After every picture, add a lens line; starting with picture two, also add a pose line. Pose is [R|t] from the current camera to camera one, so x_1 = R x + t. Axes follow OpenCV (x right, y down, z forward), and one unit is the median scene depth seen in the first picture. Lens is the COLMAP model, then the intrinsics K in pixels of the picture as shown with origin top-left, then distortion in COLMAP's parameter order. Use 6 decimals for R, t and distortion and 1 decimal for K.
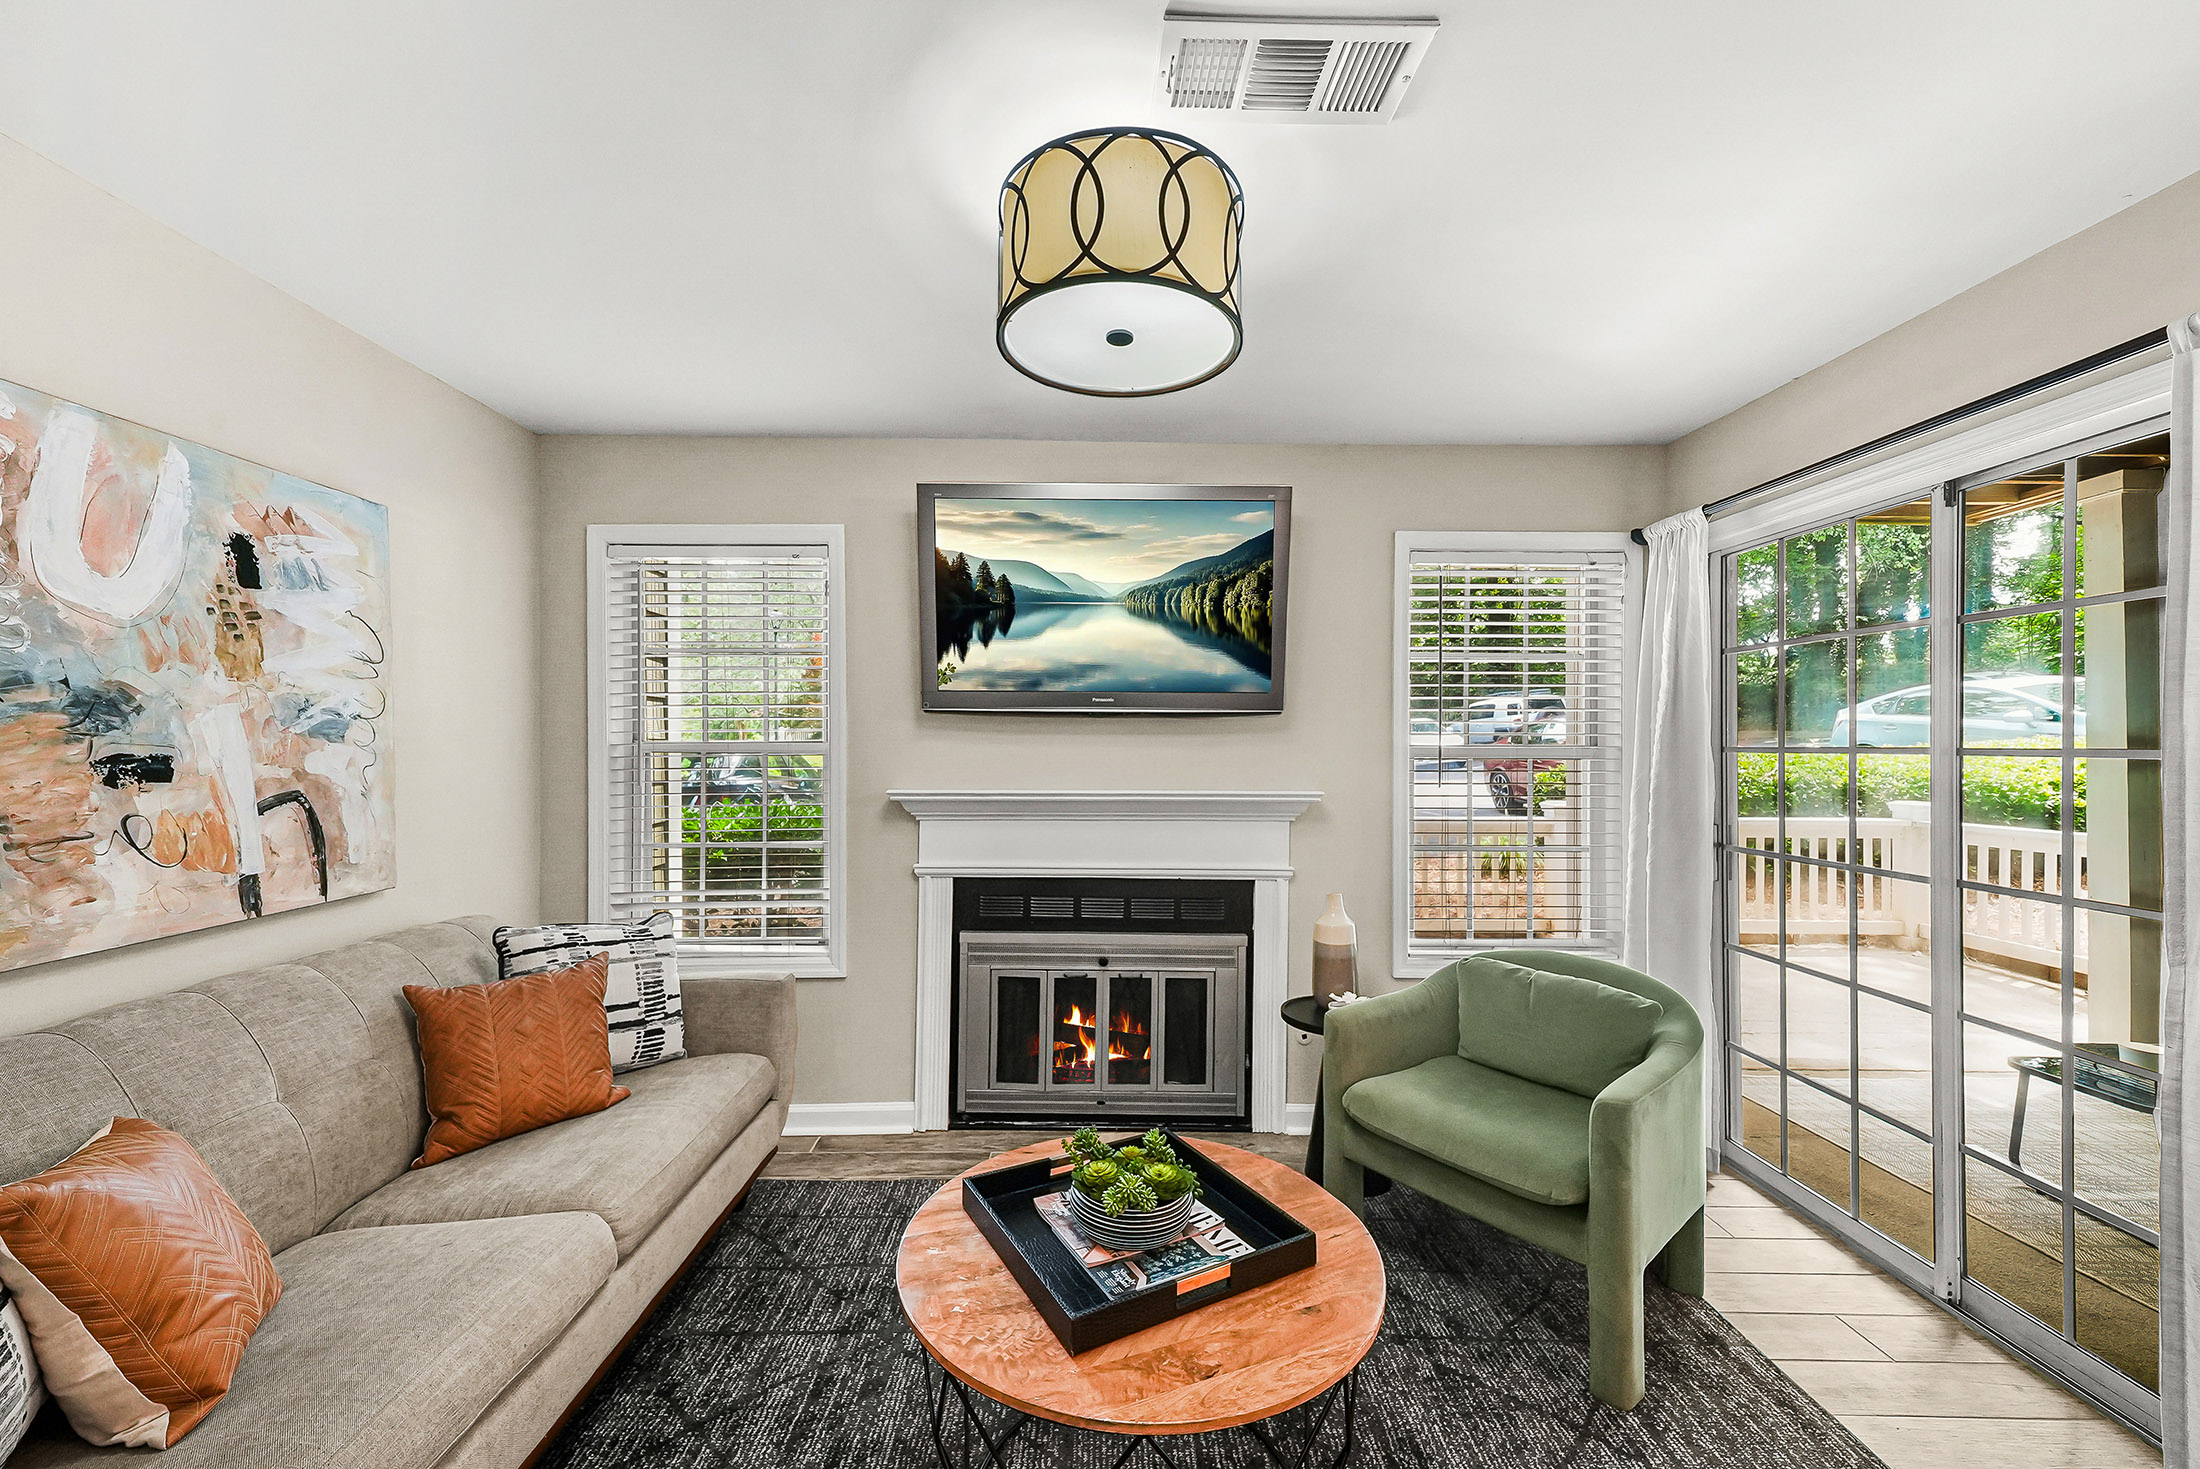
lens RADIAL K [[849.9, 0, 1099.4], [0, 849.9, 746.3], [0, 0, 1]] dist [0.018869, -0.000007]
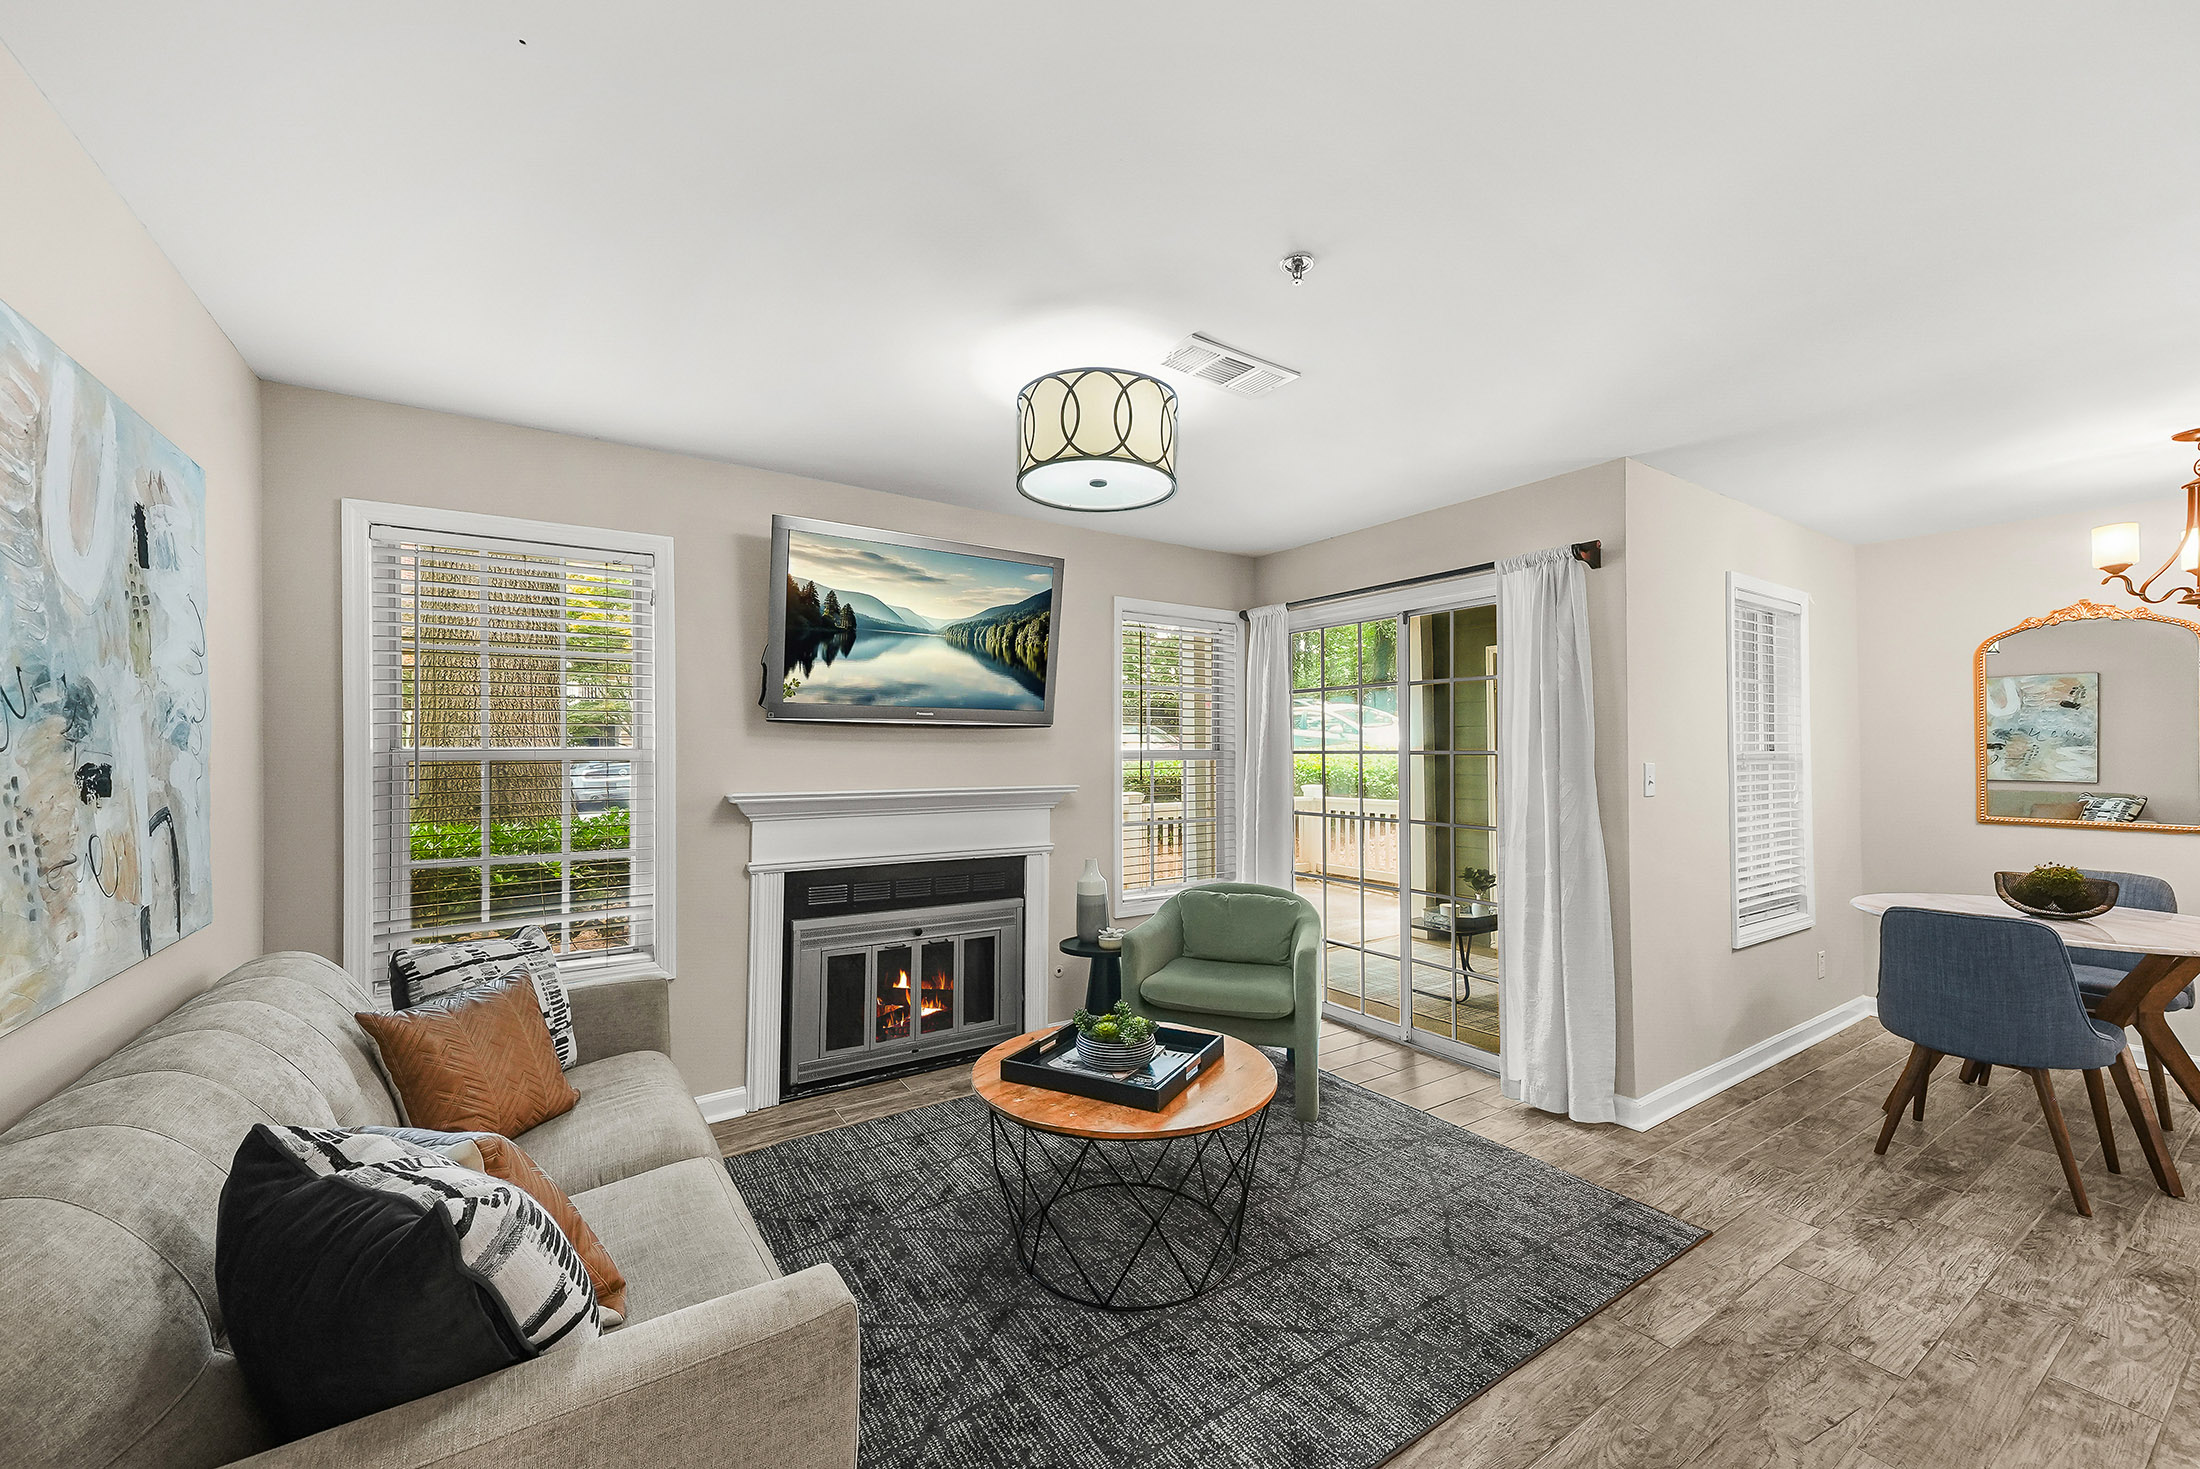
lens RADIAL K [[846.8, 0, 1102.0], [0, 846.8, 743.4], [0, 0, 1]] dist [0.019572, -0.000143]
pose [[0.838192, 0.001131, 0.545375, -0.453164], [0.005139, 0.999937, -0.009971, 0.000985], [-0.545352, 0.011161, 0.838133, -0.152825]]
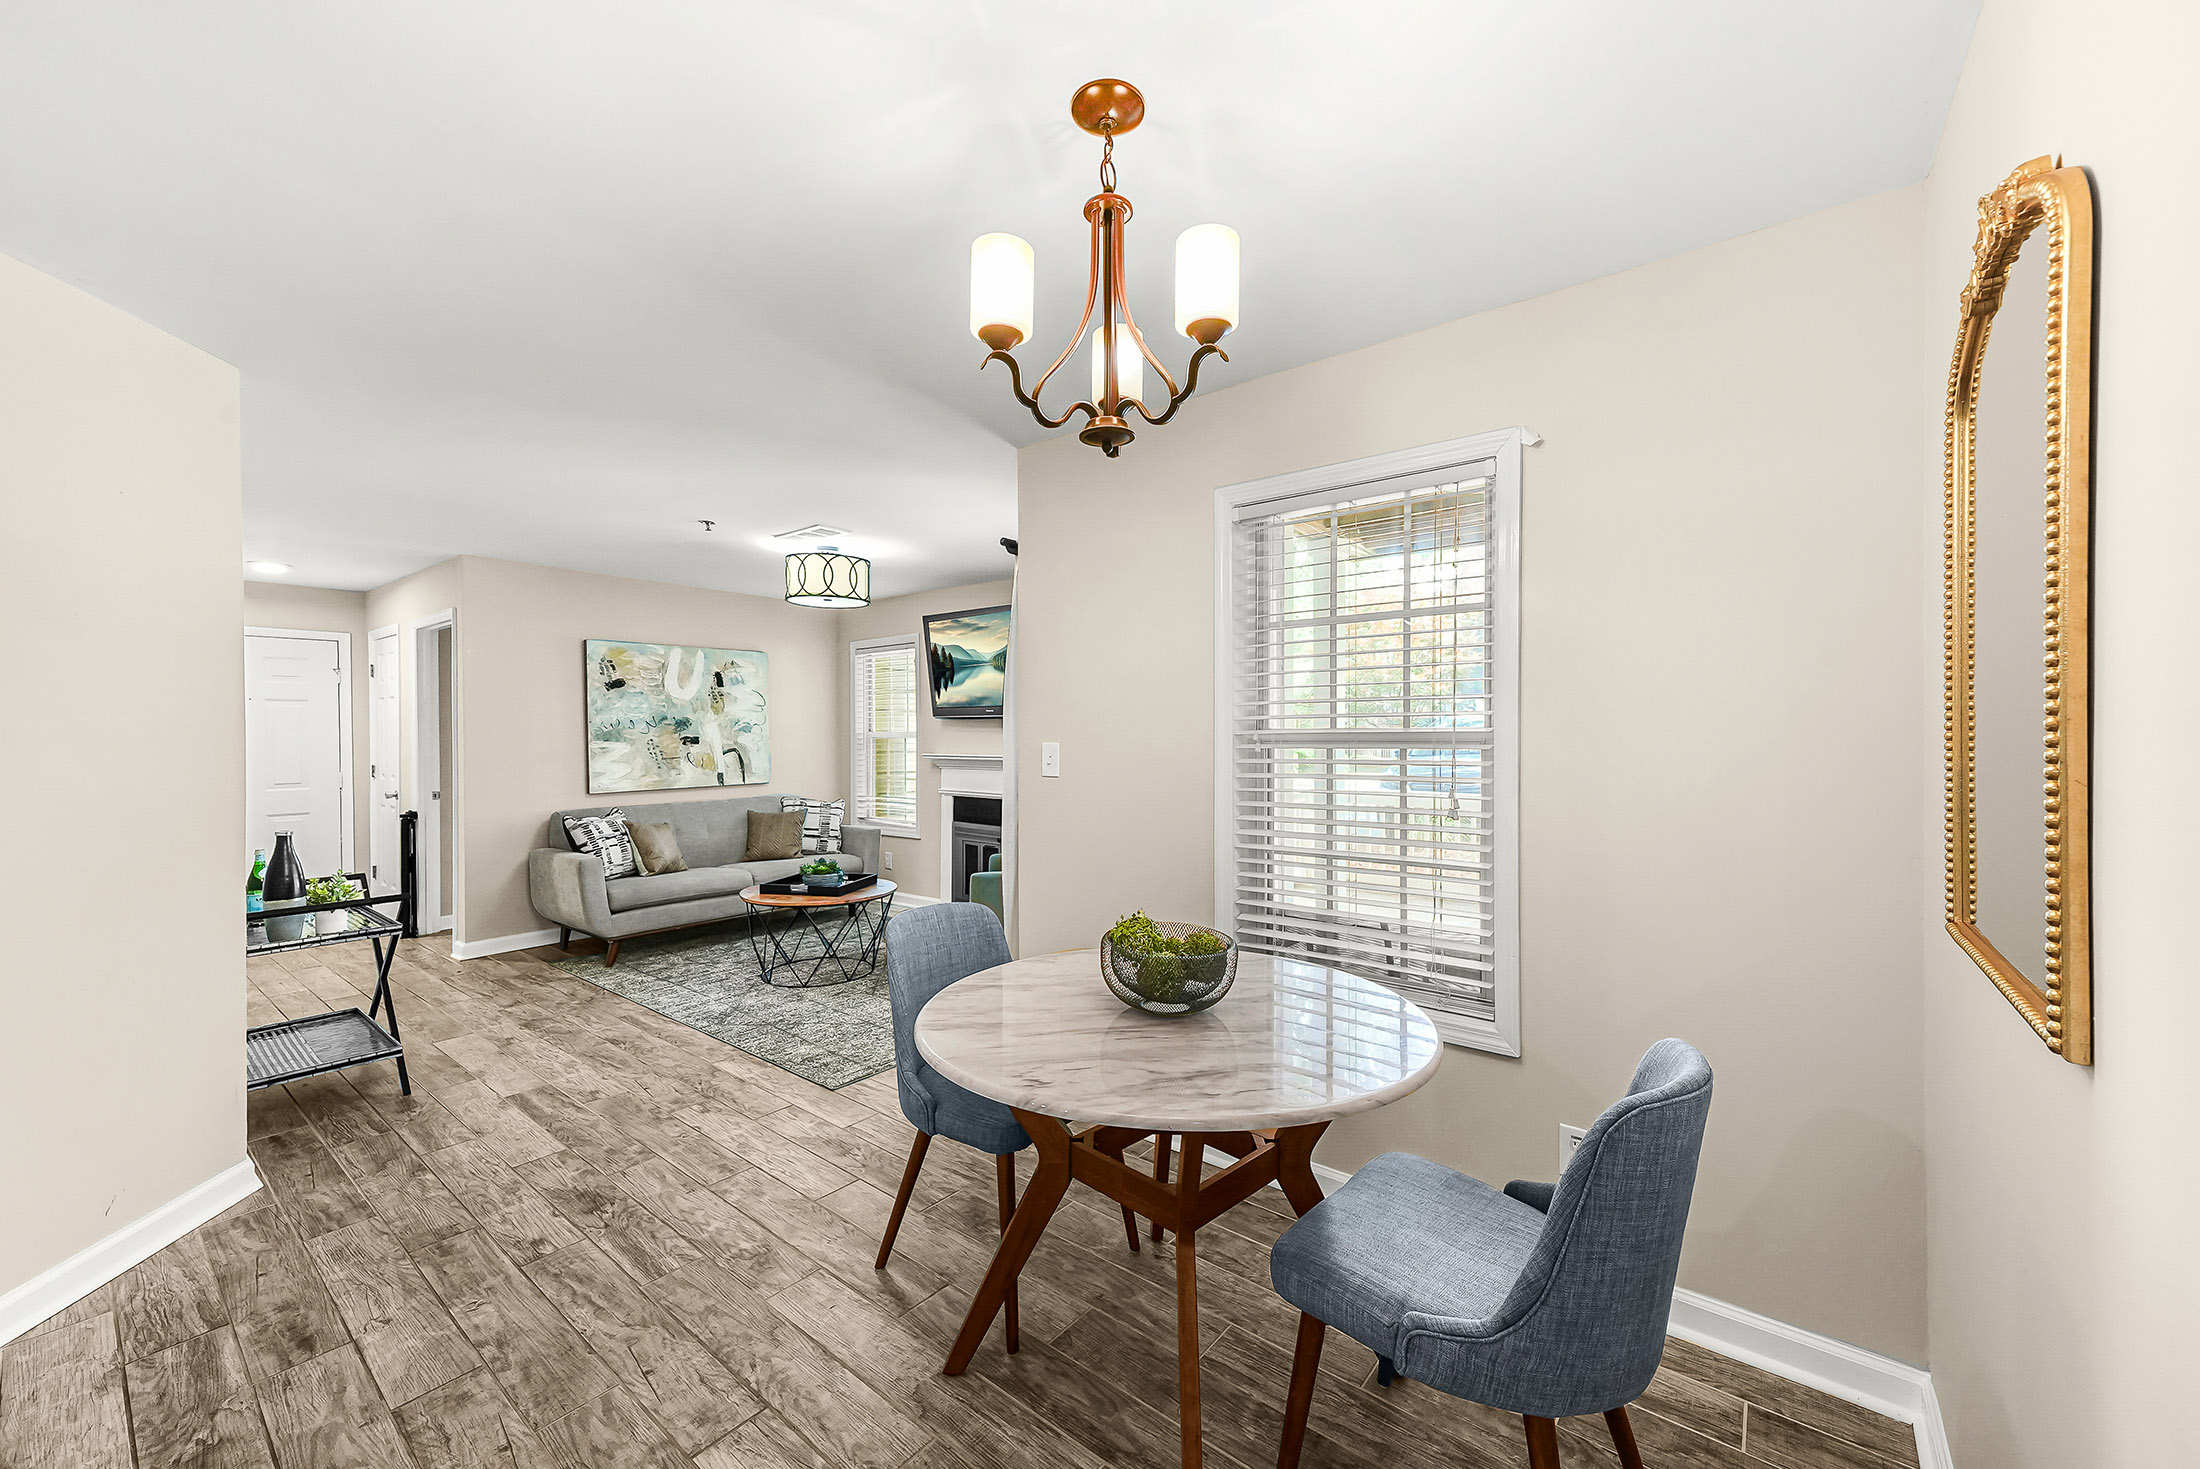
lens RADIAL K [[842.9, 0, 1106.4], [0, 842.9, 746.8], [0, 0, 1]] dist [0.018582, -0.000010]
pose [[0.773816, 0.006584, -0.633377, 1.545976], [0.002134, 0.999913, 0.013001, 0.006259], [0.633407, -0.011412, 0.773734, -0.404762]]
